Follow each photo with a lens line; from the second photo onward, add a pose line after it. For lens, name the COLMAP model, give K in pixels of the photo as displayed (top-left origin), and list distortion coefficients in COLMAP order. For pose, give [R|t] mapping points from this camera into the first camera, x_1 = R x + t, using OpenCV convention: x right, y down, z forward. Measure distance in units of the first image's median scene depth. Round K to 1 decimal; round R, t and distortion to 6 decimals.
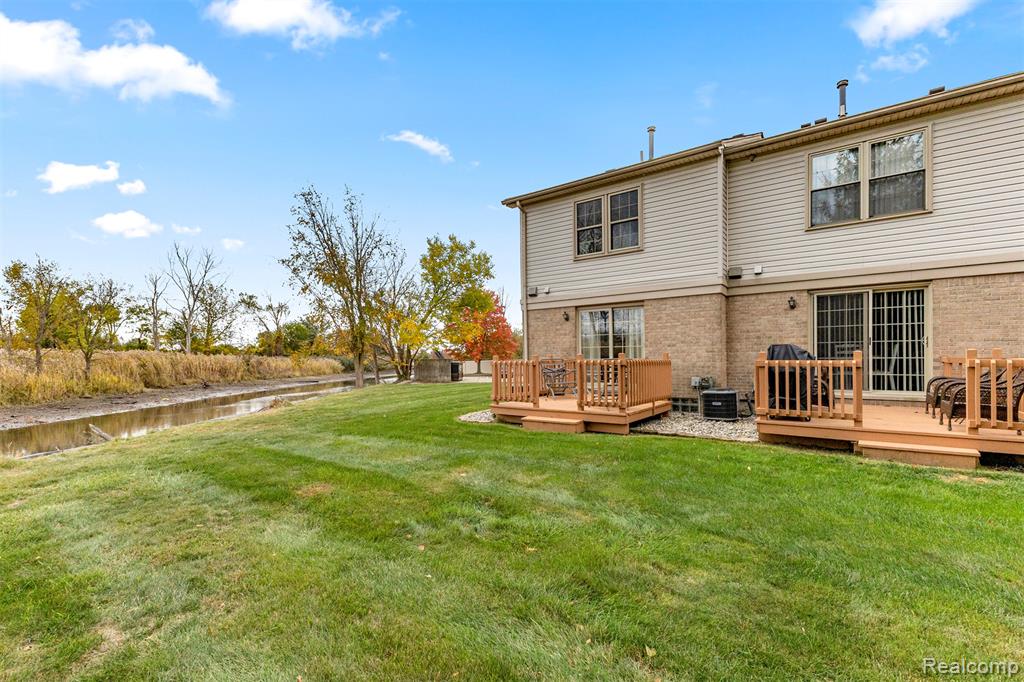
lens RADIAL K [[461.3, 0, 508.6], [0, 461.3, 363.6], [0, 0, 1]] dist [0.017092, -0.000160]
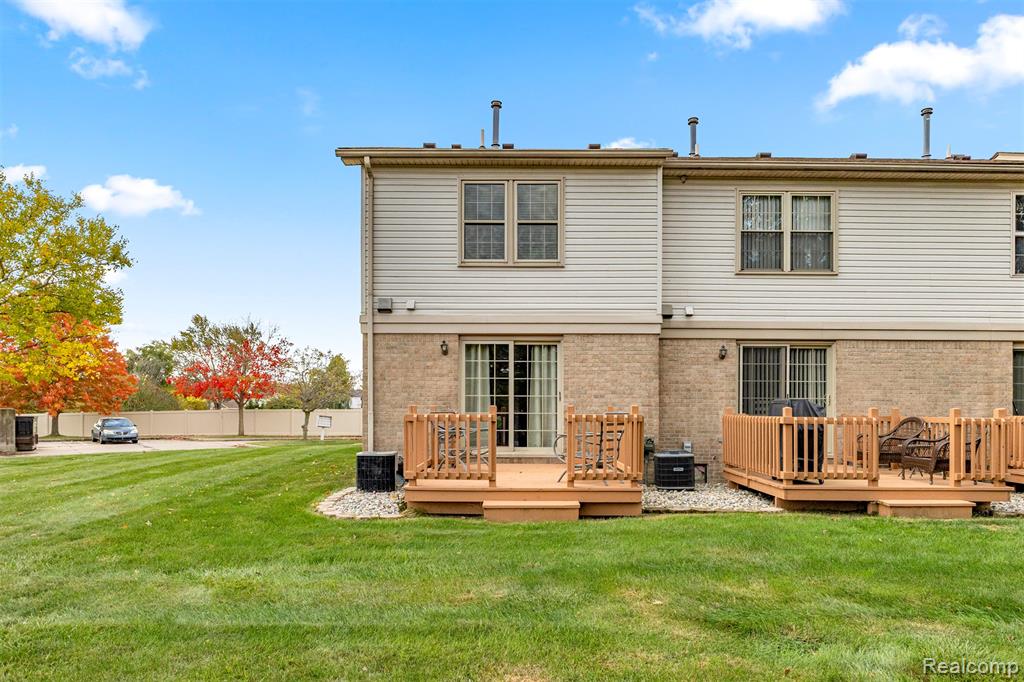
lens RADIAL K [[644.4, 0, 510.1], [0, 644.4, 412.7], [0, 0, 1]] dist [0.004765, 0.002461]
pose [[0.798034, 0.012119, 0.602491, -0.440128], [-0.005196, 0.999899, -0.013231, 0.002973], [-0.602590, 0.007428, 0.798016, 0.252962]]
